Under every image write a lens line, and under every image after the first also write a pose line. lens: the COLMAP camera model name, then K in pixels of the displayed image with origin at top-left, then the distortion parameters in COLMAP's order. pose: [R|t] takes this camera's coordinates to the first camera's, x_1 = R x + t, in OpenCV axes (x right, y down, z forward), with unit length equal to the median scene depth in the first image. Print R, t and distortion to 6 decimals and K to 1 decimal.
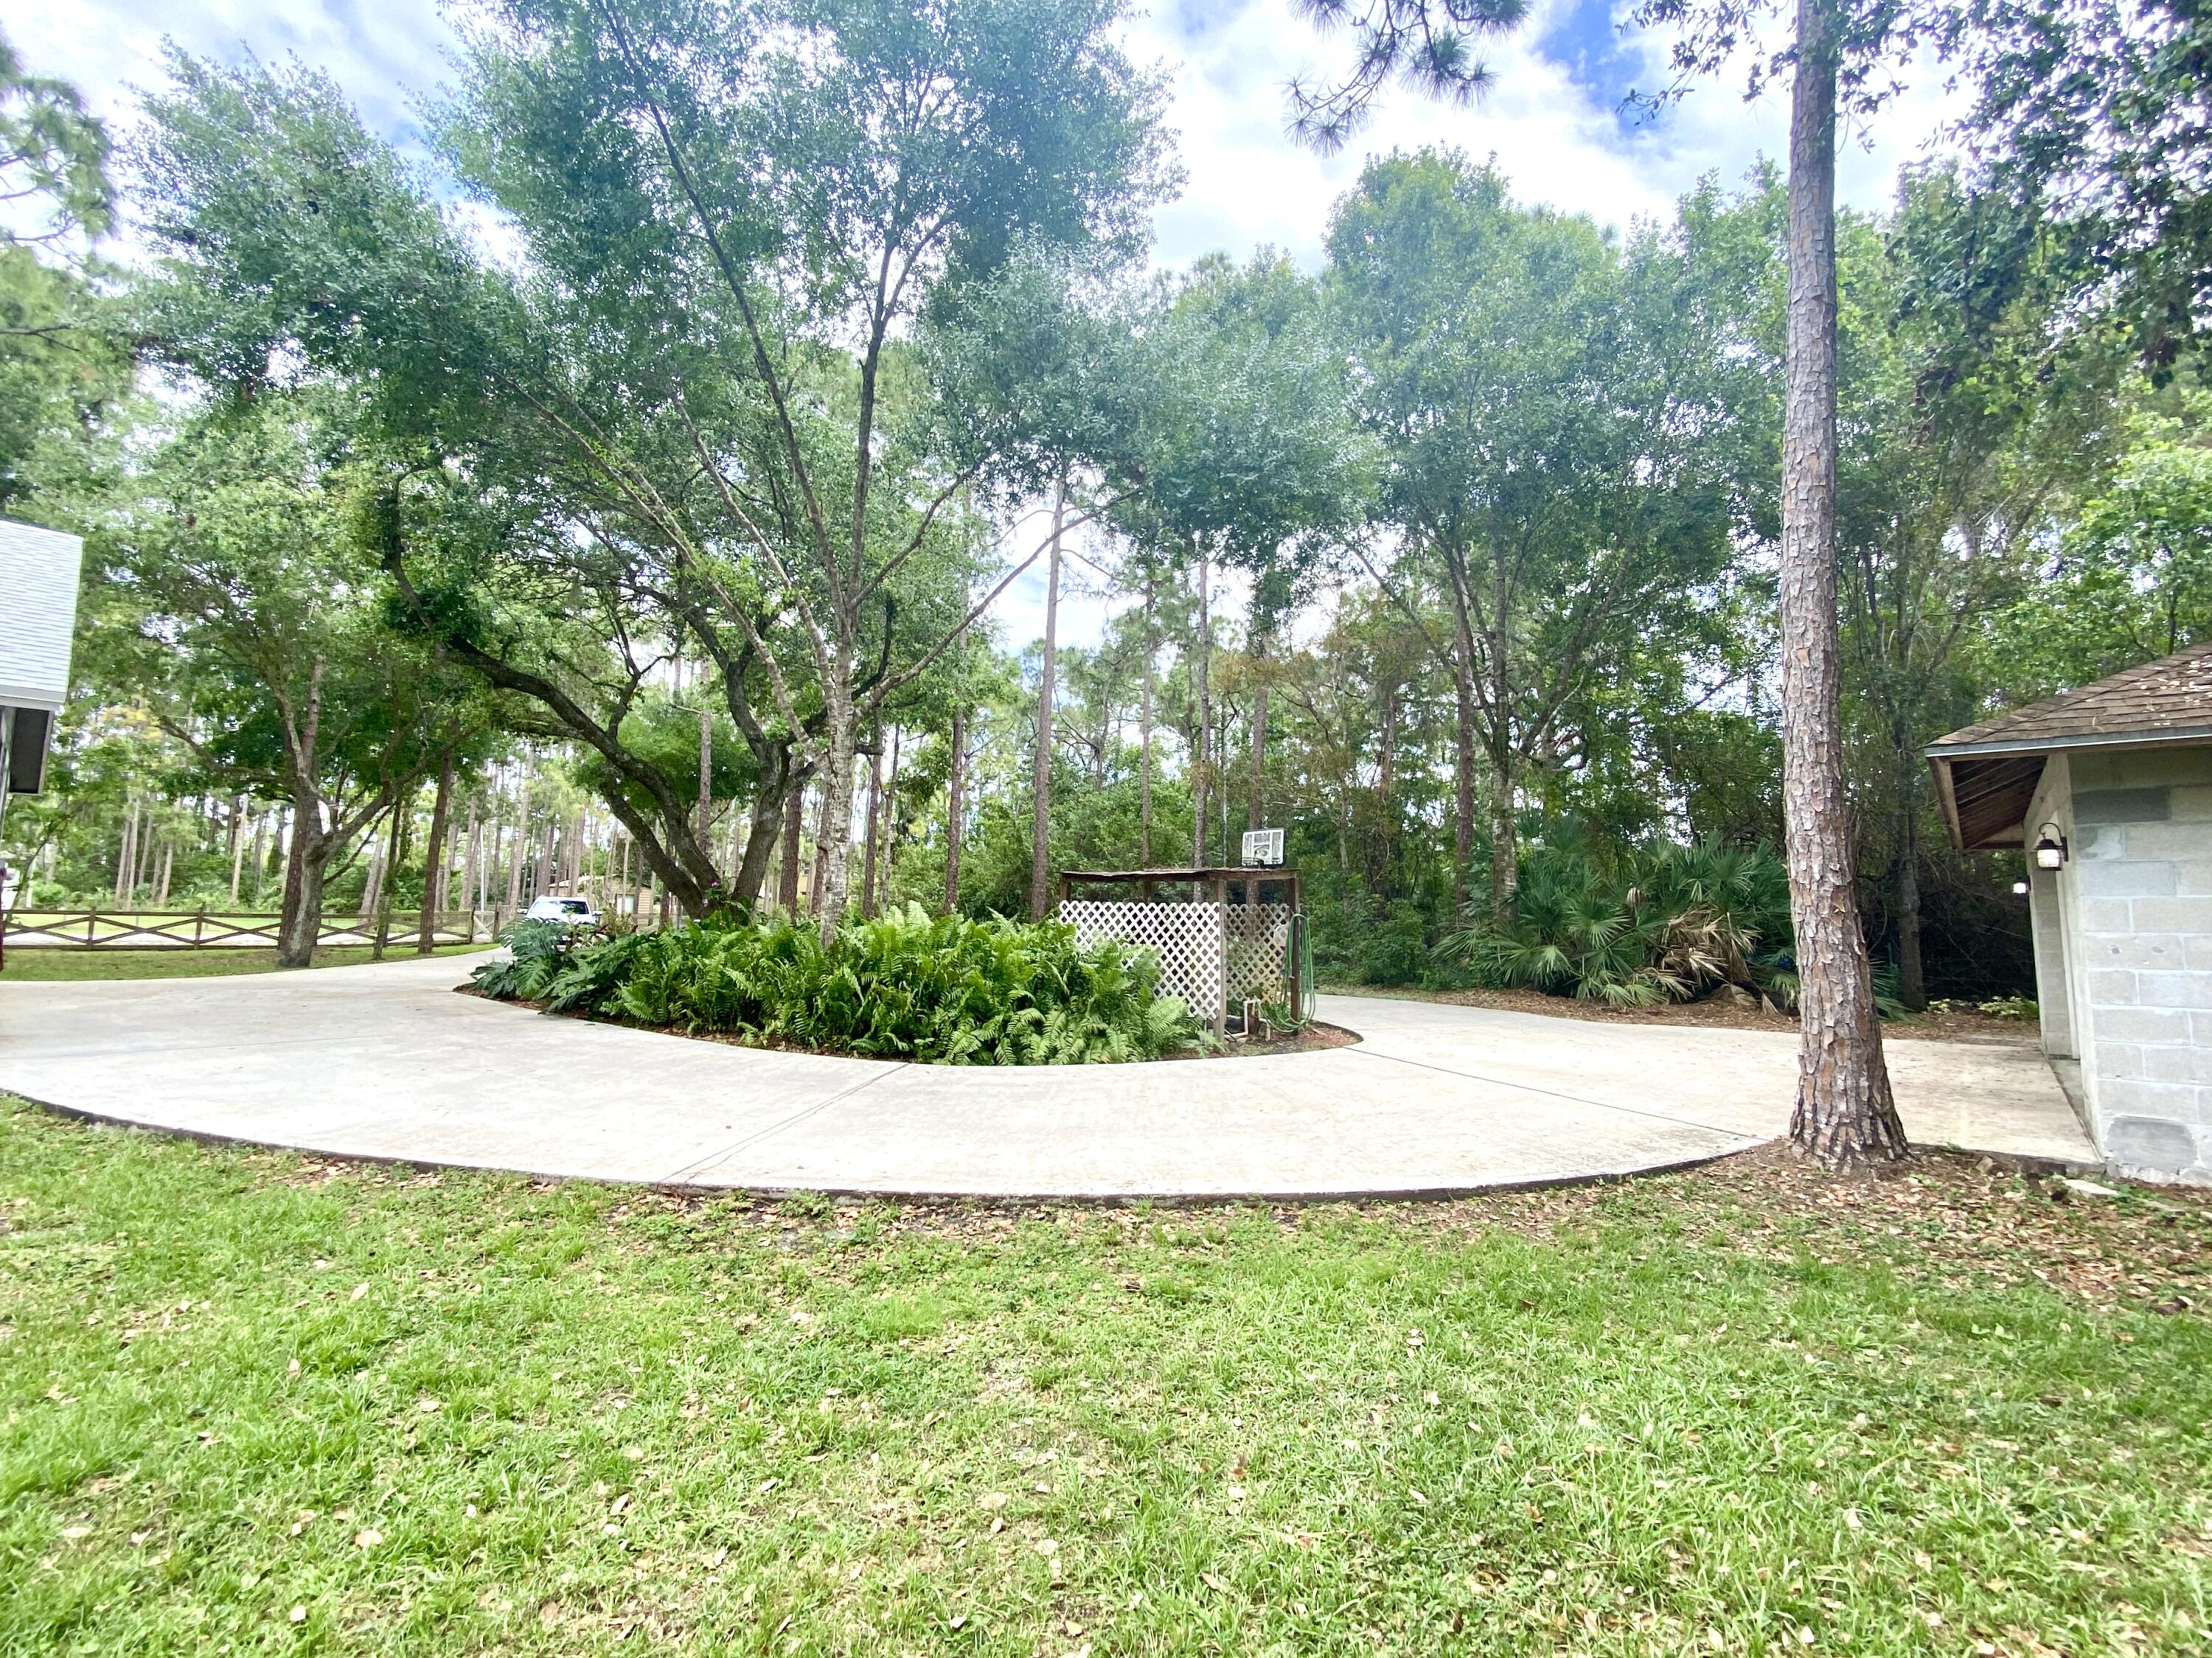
lens RADIAL K [[917.1, 0, 1106.0], [0, 917.1, 829.0], [0, 0, 1]] dist [0.002555, -0.012251]
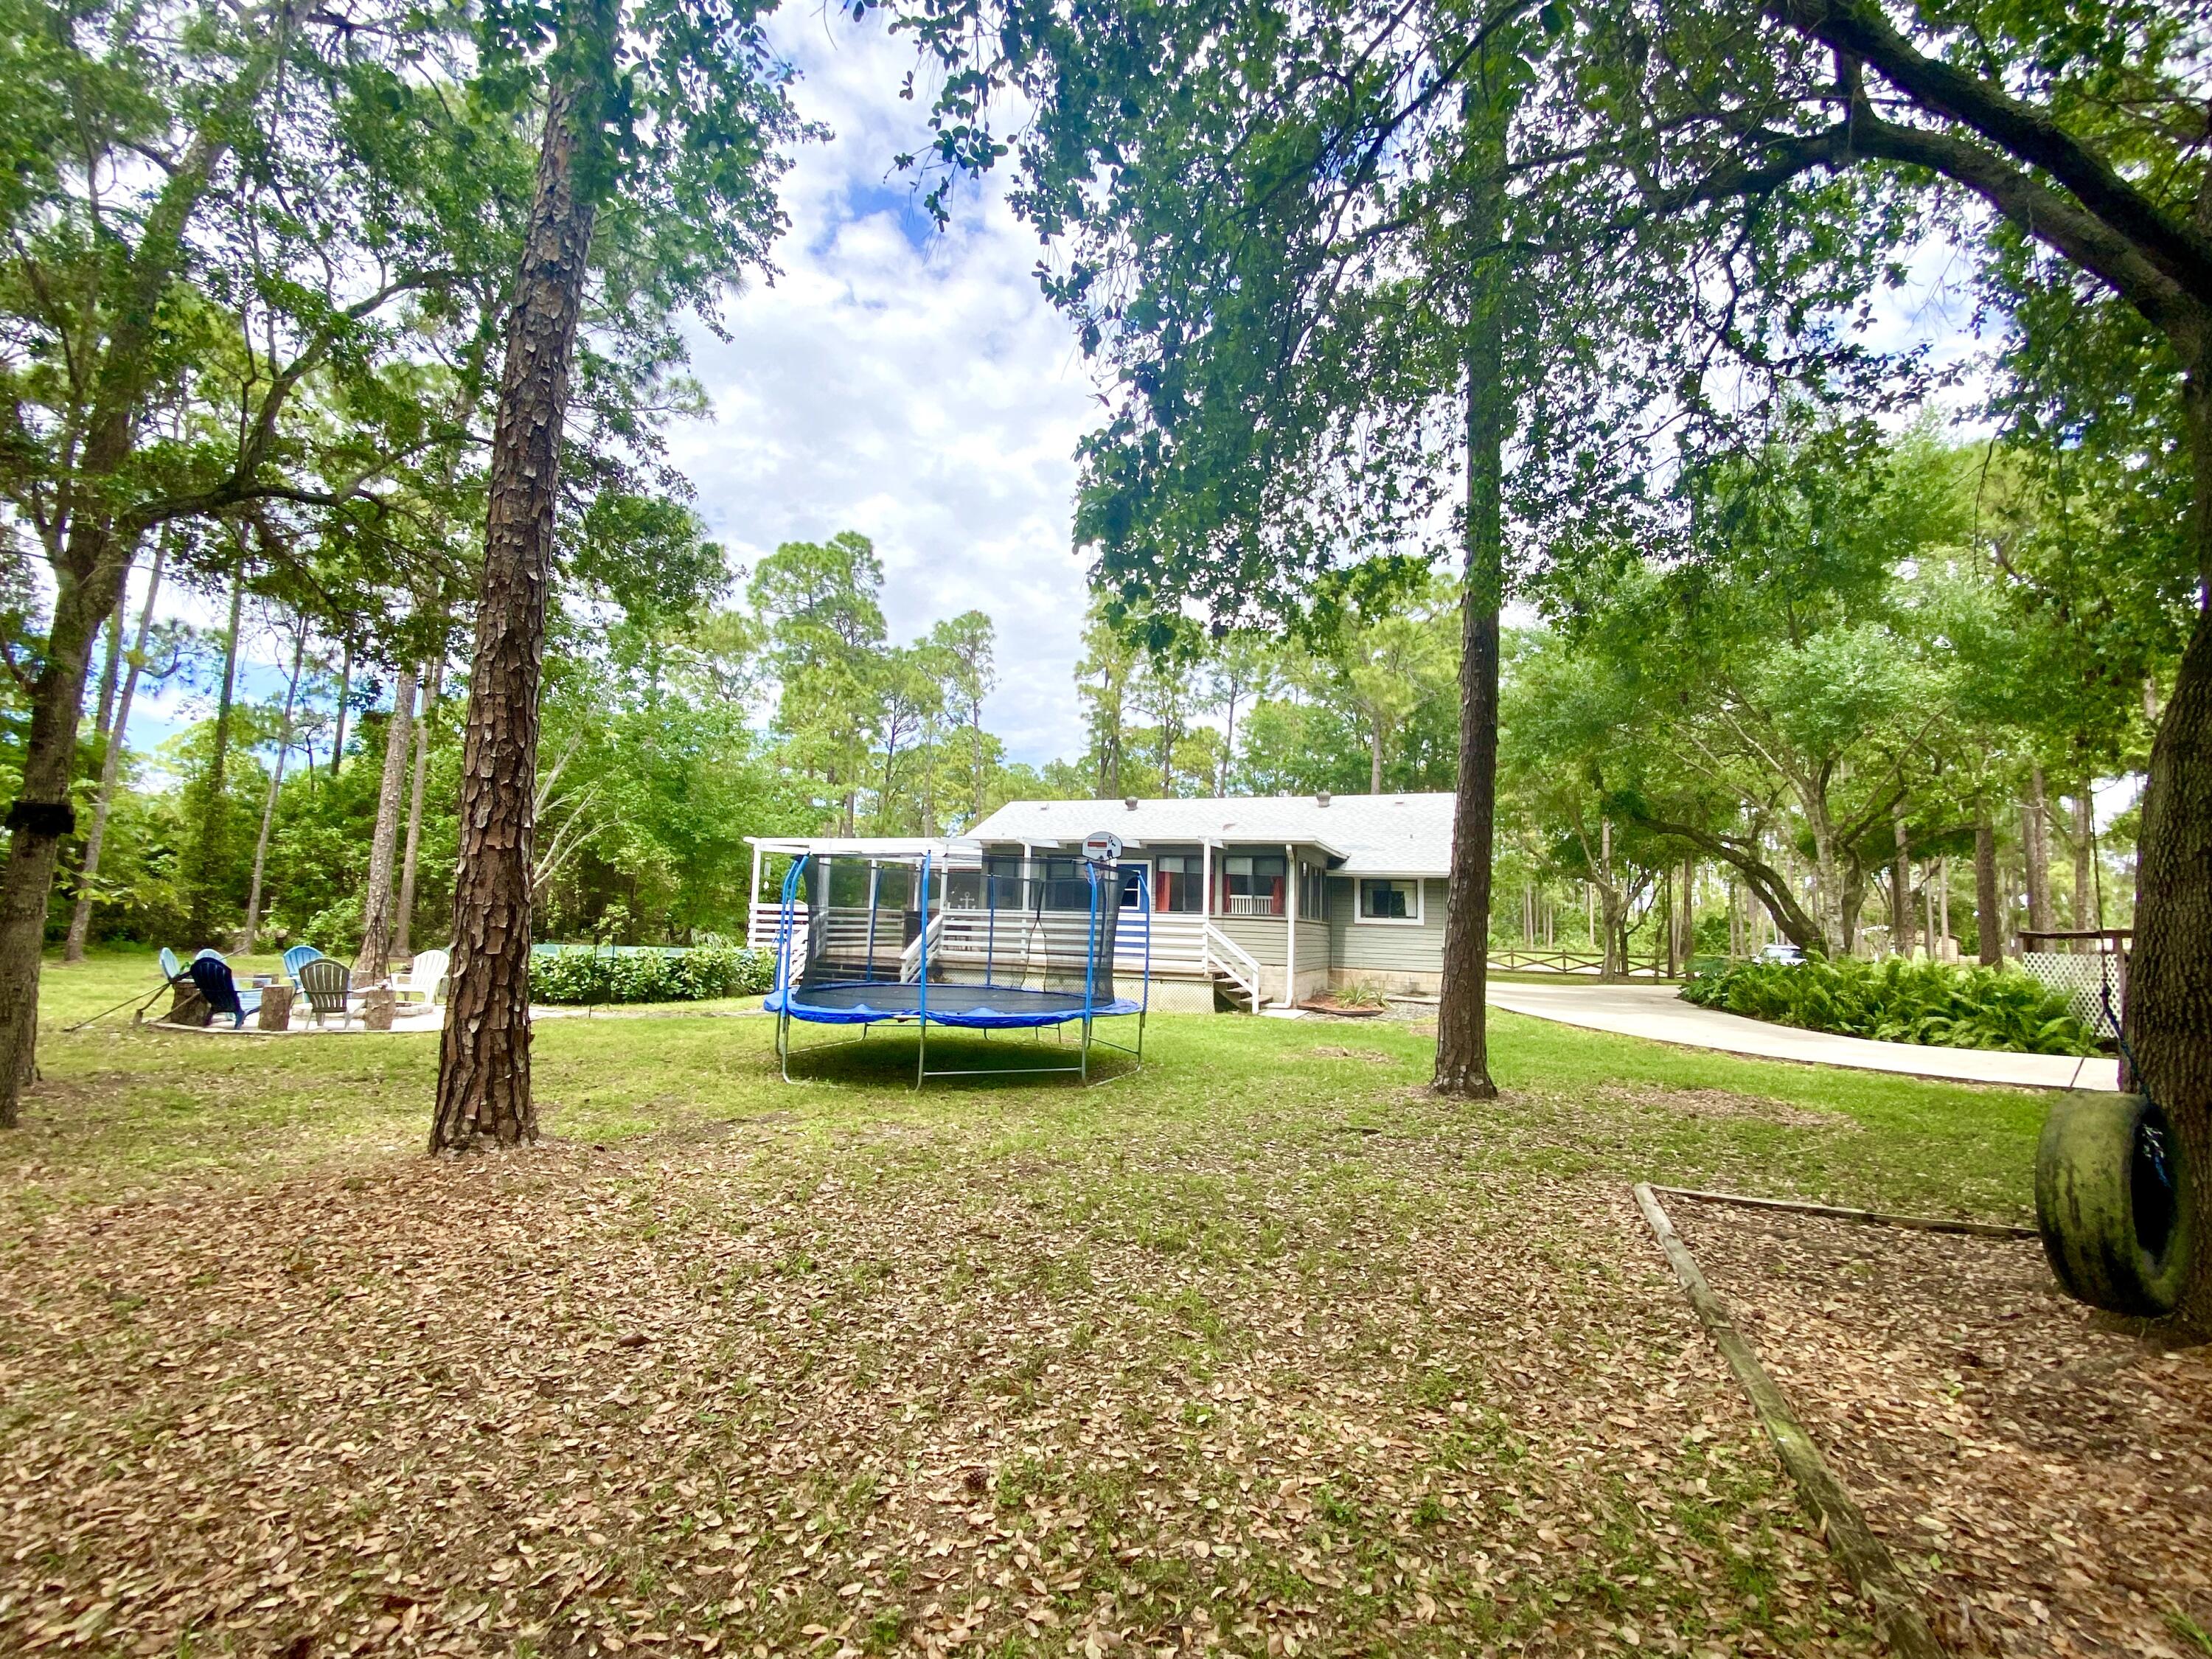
lens RADIAL K [[917.1, 0, 1106.0], [0, 917.1, 829.5], [0, 0, 1]] dist [0.002555, -0.012251]
pose [[0.310779, -0.111205, -0.943954, 0.960524], [0.066001, 0.993260, -0.095284, -0.080399], [0.948188, -0.032690, 0.316023, -0.886095]]
